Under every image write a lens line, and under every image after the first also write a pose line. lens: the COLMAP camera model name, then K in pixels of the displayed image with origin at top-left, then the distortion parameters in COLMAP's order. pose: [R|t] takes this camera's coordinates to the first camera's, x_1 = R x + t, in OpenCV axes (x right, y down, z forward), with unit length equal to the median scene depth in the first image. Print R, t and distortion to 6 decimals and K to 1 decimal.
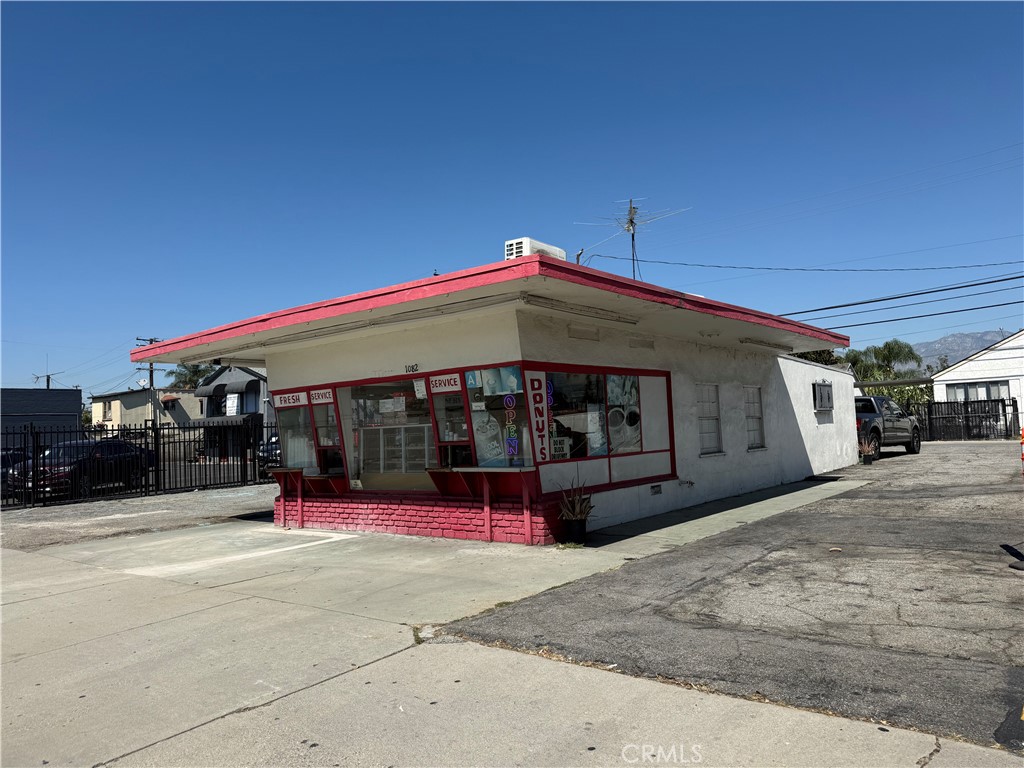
lens RADIAL K [[716.1, 0, 523.0], [0, 716.1, 377.5], [0, 0, 1]] dist [0.082084, -0.092169]
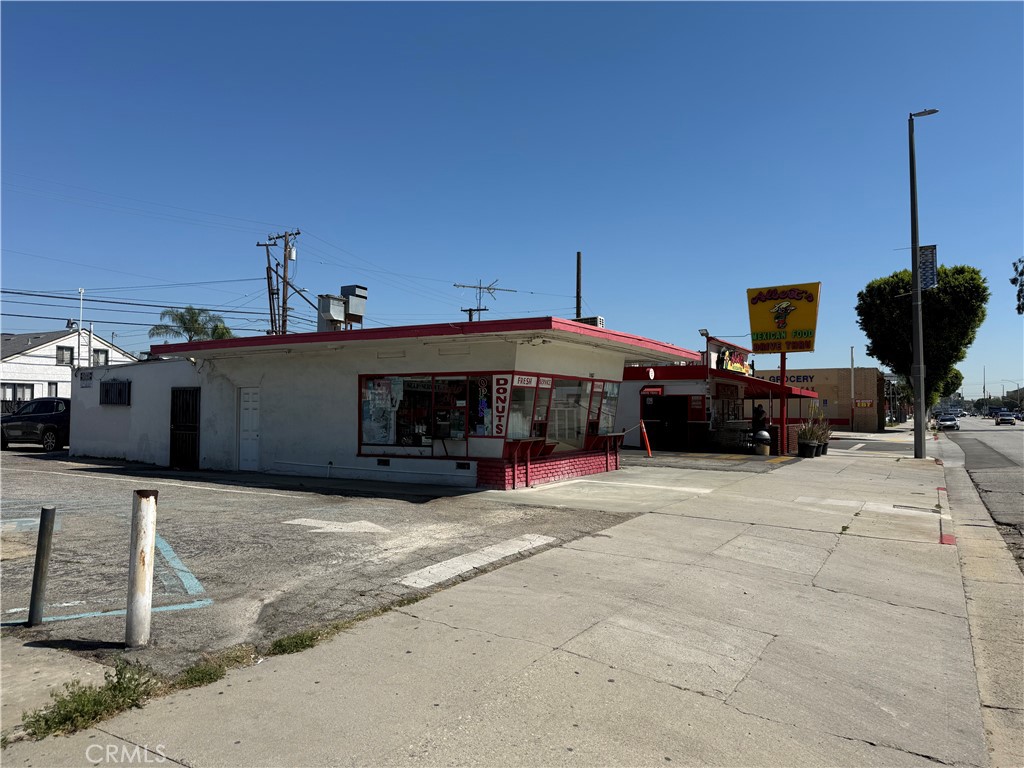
lens RADIAL K [[716.1, 0, 508.6], [0, 716.1, 371.4], [0, 0, 1]] dist [0.082084, -0.092169]
pose [[-0.138546, 0.095433, 0.985747, -1.669517], [-0.071183, 0.991812, -0.106025, 0.160002], [-0.987795, -0.084858, -0.130618, 1.328512]]
